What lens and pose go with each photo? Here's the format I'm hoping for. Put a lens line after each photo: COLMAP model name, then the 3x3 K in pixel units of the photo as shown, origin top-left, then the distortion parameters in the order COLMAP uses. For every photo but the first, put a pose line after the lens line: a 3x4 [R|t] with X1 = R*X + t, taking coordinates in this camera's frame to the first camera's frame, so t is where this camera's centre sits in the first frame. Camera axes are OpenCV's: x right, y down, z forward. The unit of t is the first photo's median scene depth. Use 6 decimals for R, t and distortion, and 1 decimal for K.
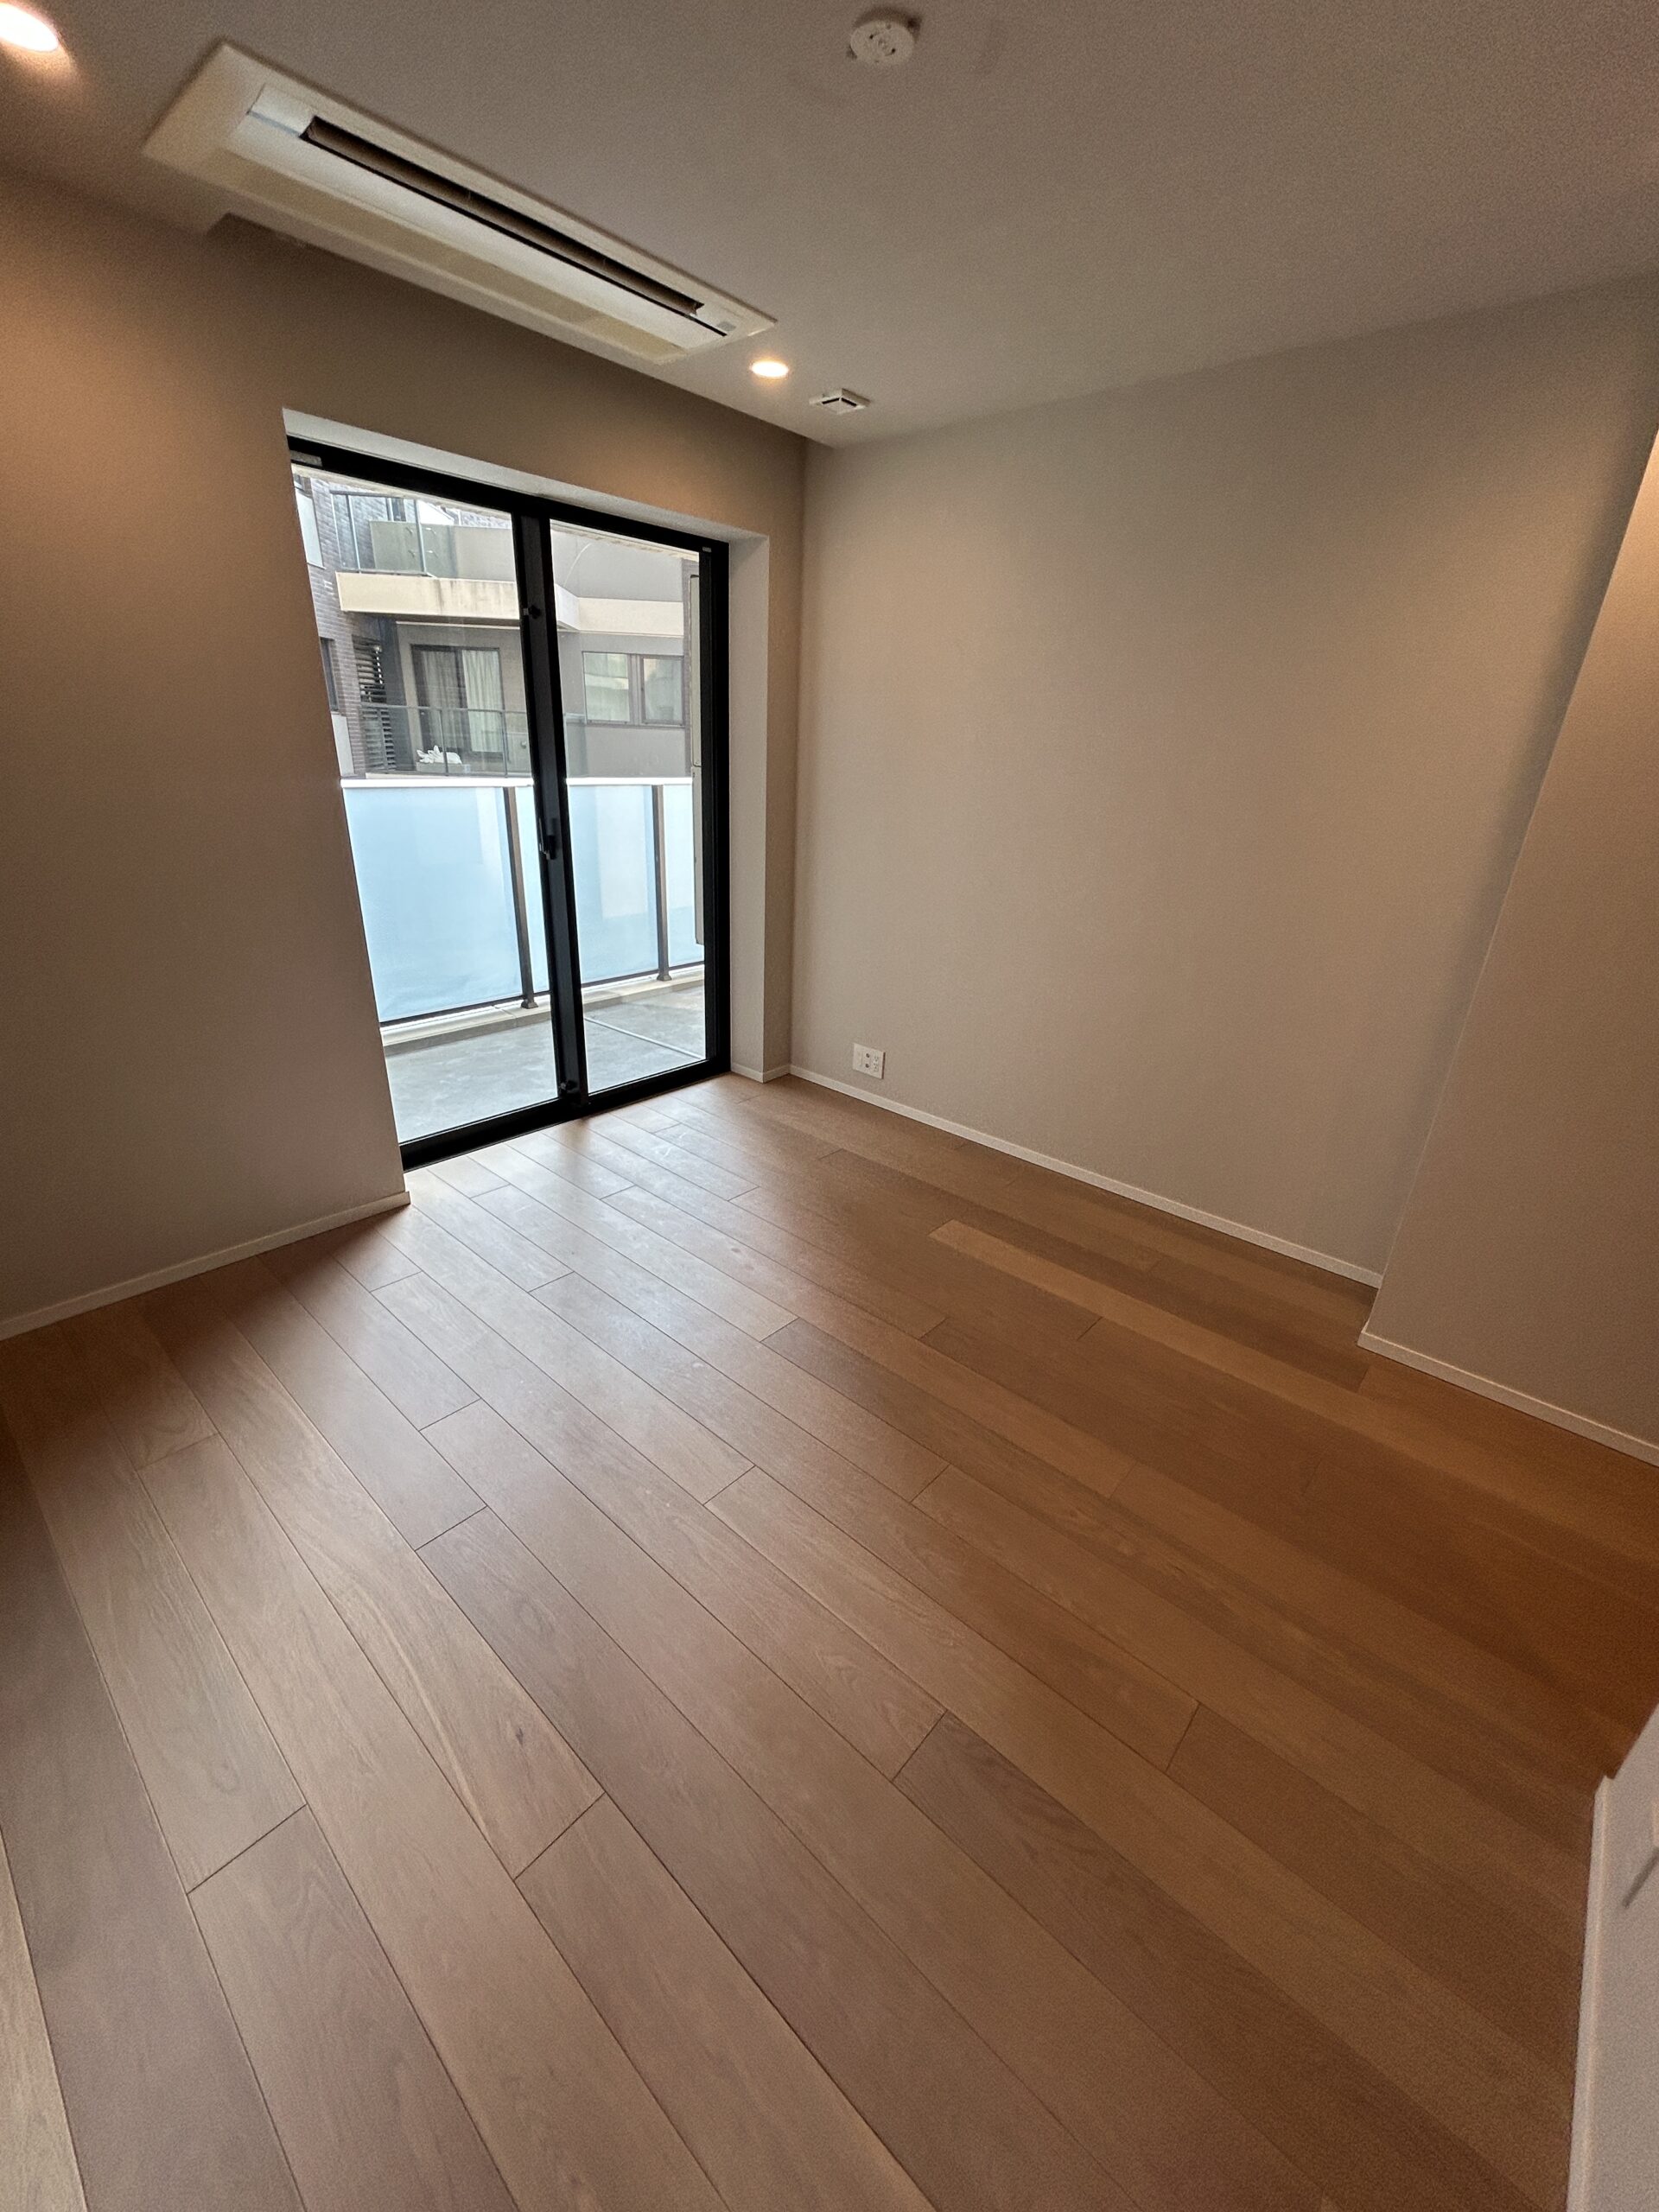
lens RADIAL K [[884.6, 0, 831.8], [0, 884.6, 1106.6], [0, 0, 1]] dist [-0.000520, -0.000247]
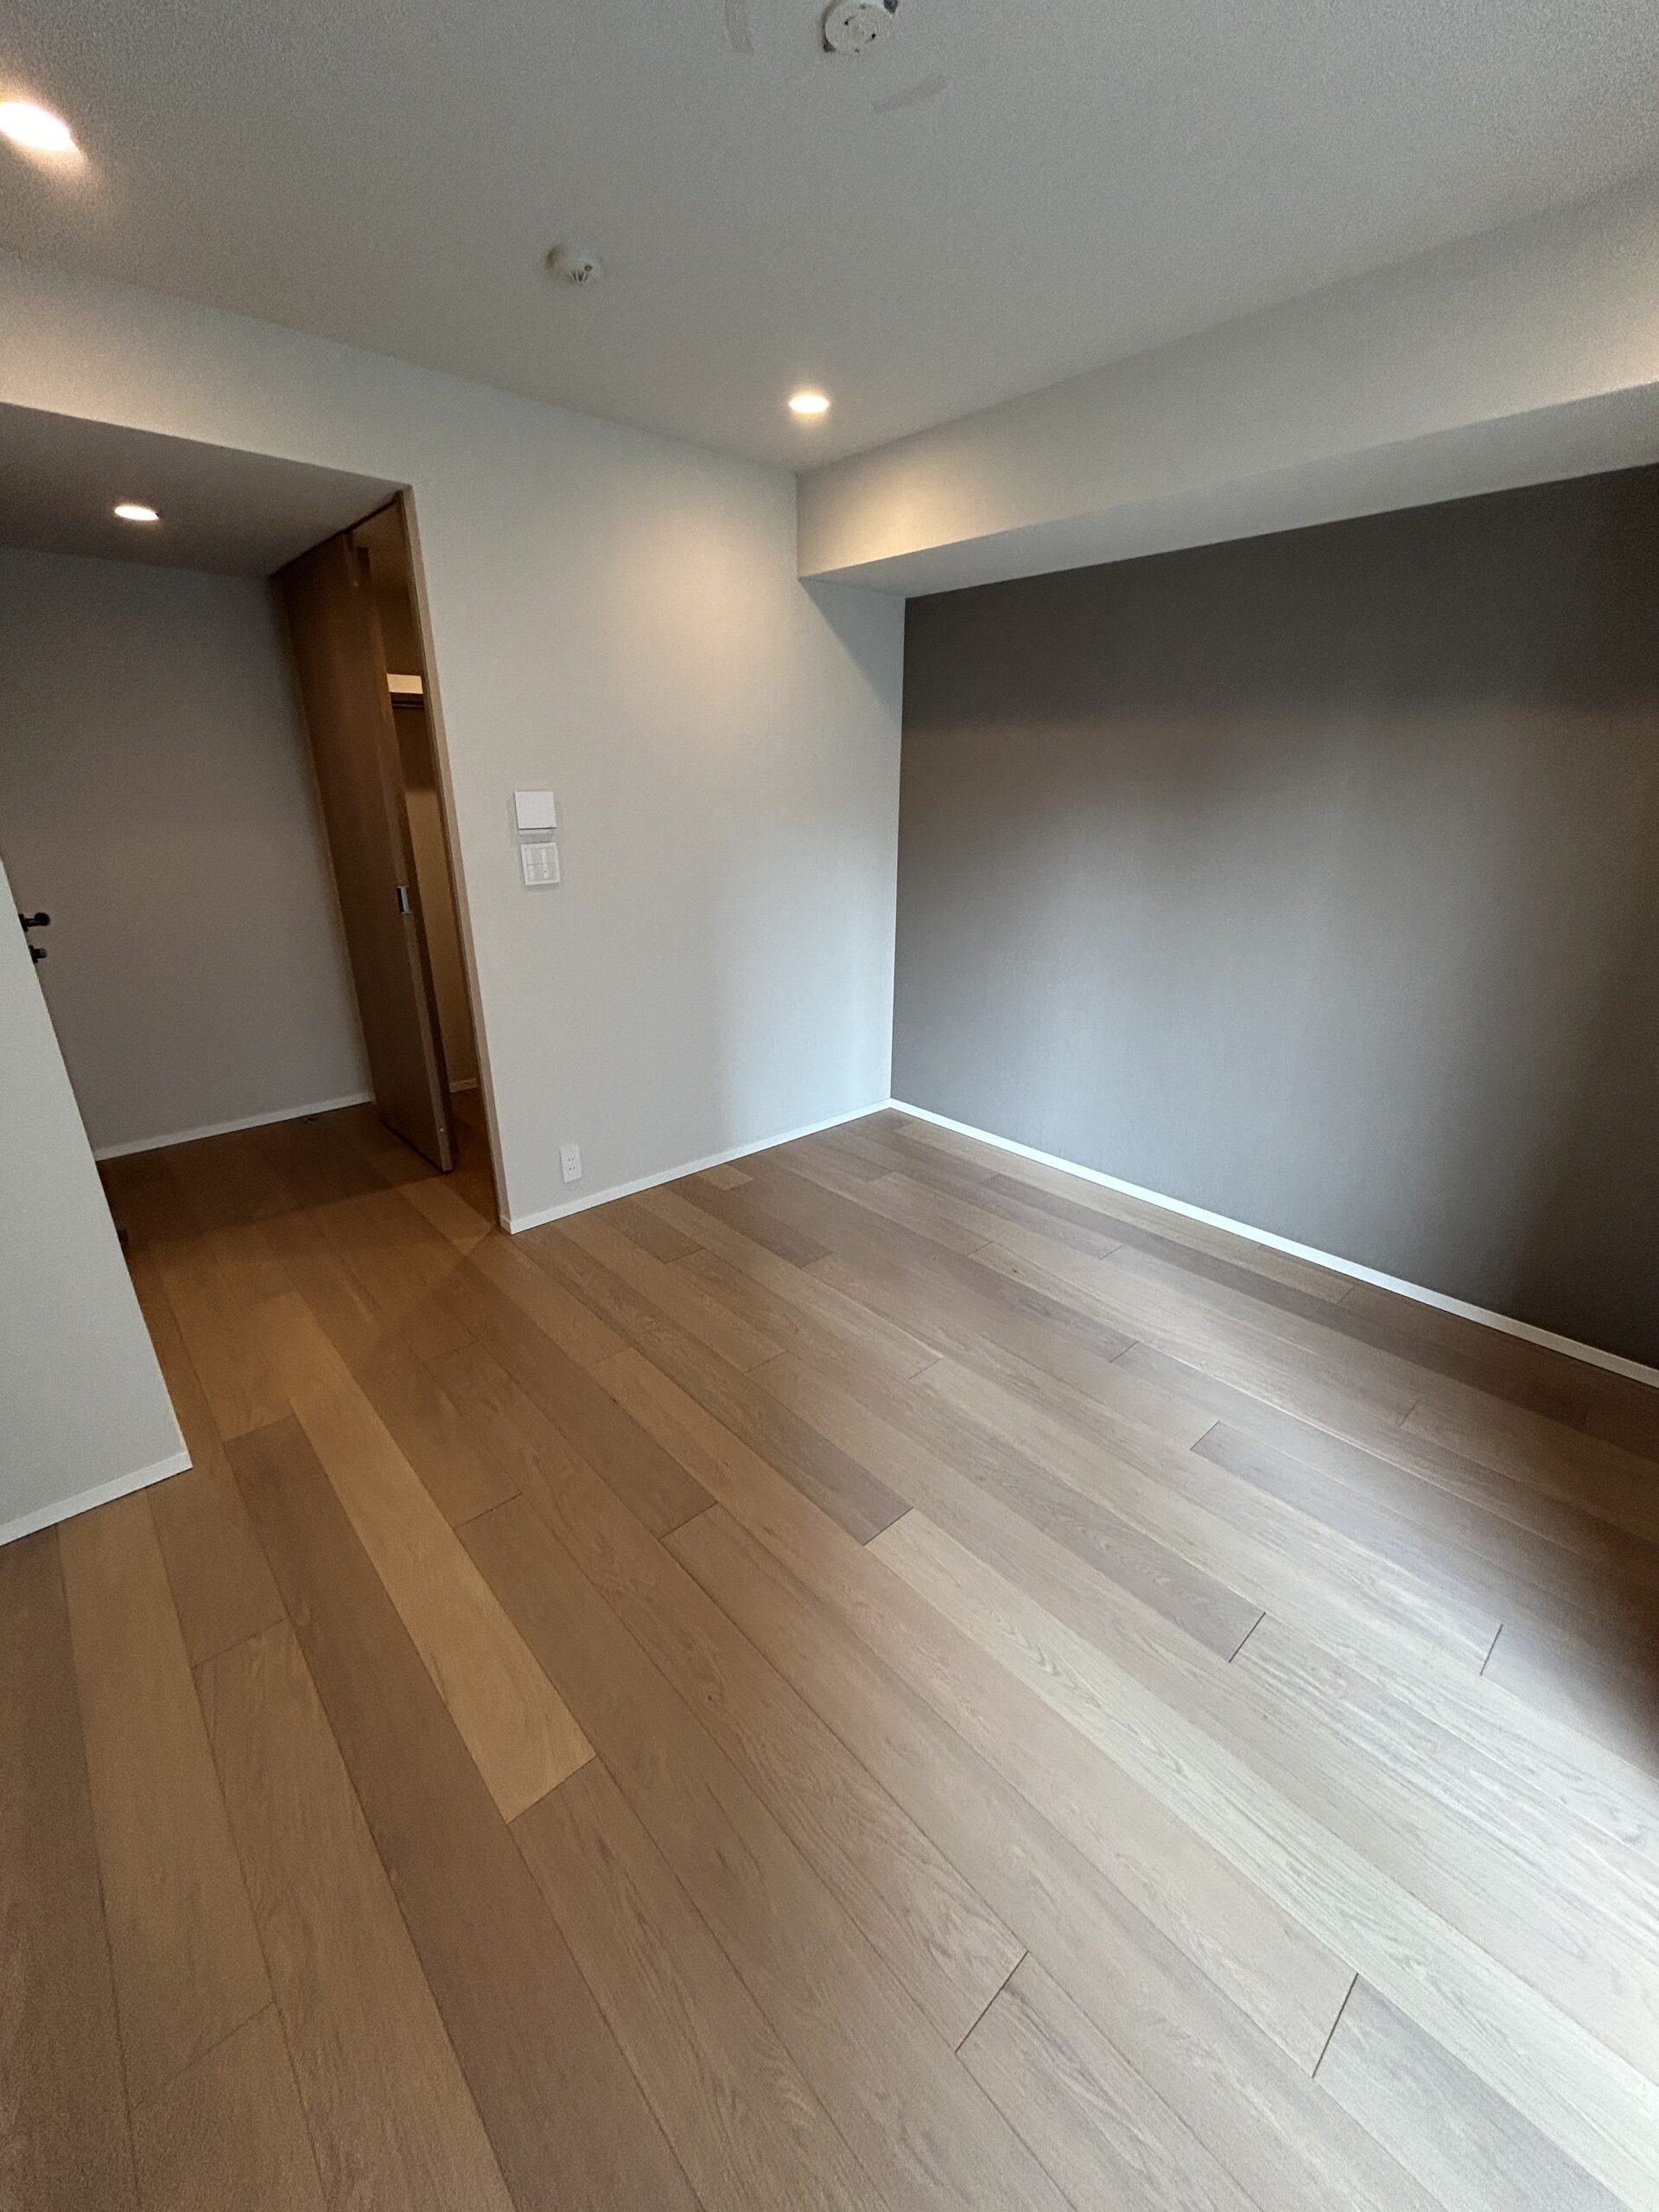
lens RADIAL K [[884.6, 0, 831.8], [0, 884.6, 1106.6], [0, 0, 1]] dist [-0.000520, -0.000247]
pose [[-0.993835, -0.080304, 0.076440, -0.043205], [-0.005617, 0.725055, 0.688668, -0.656284], [-0.110726, 0.683993, -0.721036, 1.562725]]
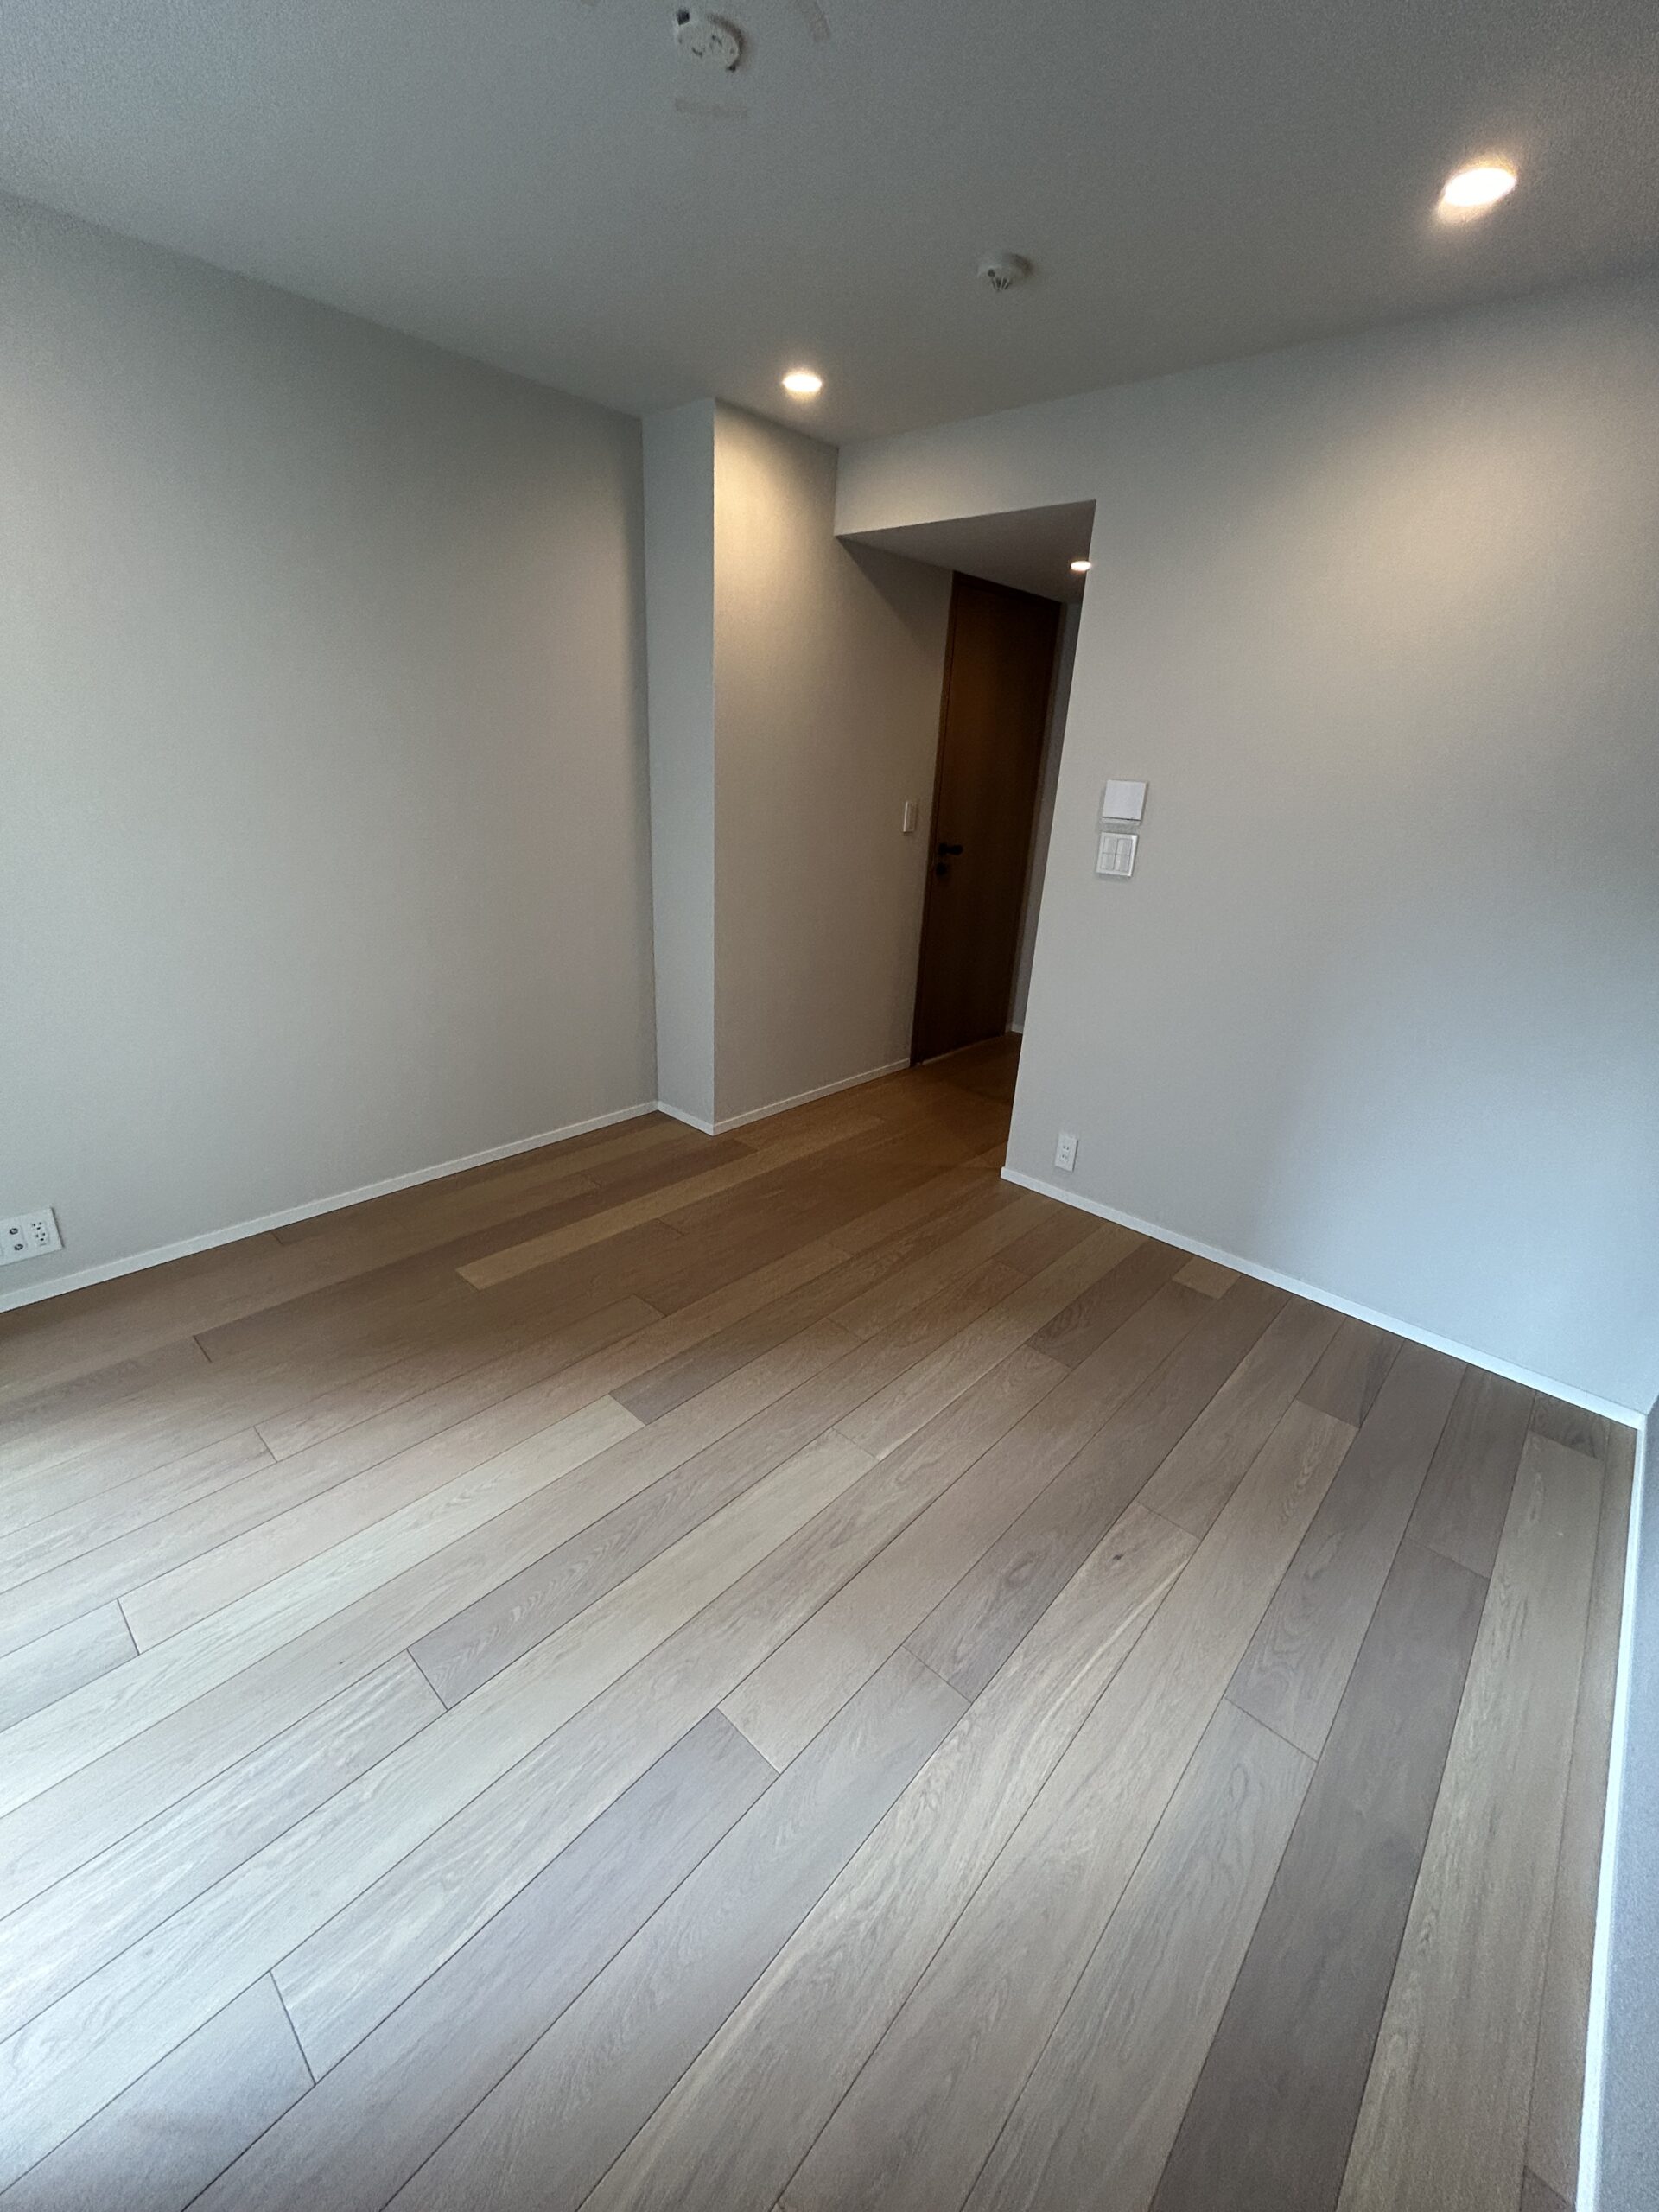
lens RADIAL K [[895.4, 0, 832.8], [0, 895.4, 1092.5], [0, 0, 1]] dist [-0.007381, 0.000557]
pose [[0.010731, -0.399016, 0.916881, -0.880152], [0.338818, 0.864144, 0.372099, -0.330408], [-0.940791, 0.306663, 0.144467, 0.694496]]
